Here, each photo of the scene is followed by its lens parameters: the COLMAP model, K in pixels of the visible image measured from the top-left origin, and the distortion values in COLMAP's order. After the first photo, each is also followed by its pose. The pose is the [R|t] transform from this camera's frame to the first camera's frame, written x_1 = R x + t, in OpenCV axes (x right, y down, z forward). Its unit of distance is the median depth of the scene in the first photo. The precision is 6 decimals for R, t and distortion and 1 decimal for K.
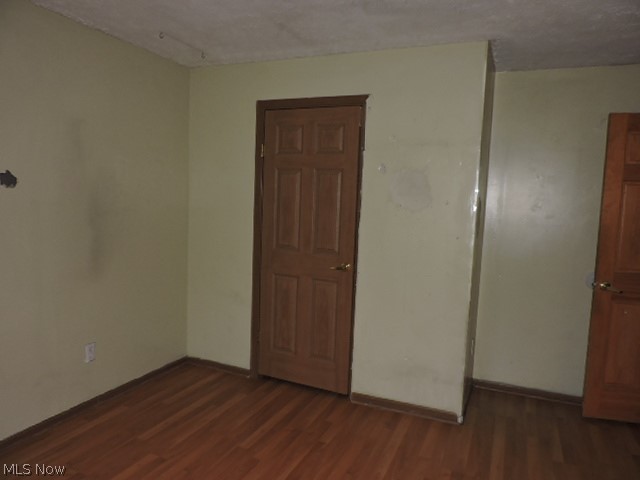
lens RADIAL K [[454.8, 0, 320.5], [0, 454.8, 243.1], [0, 0, 1]] dist [-0.024810, -0.001930]
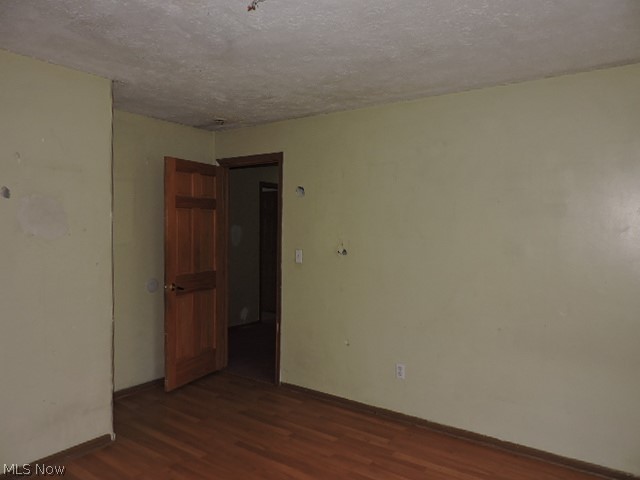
lens RADIAL K [[454.8, 0, 320.5], [0, 454.8, 243.1], [0, 0, 1]] dist [-0.024810, -0.001930]
pose [[0.213062, -0.073009, 0.974307, -1.018356], [0.095843, 0.993956, 0.053522, -0.111561], [-0.972327, 0.081977, 0.218771, 0.500111]]
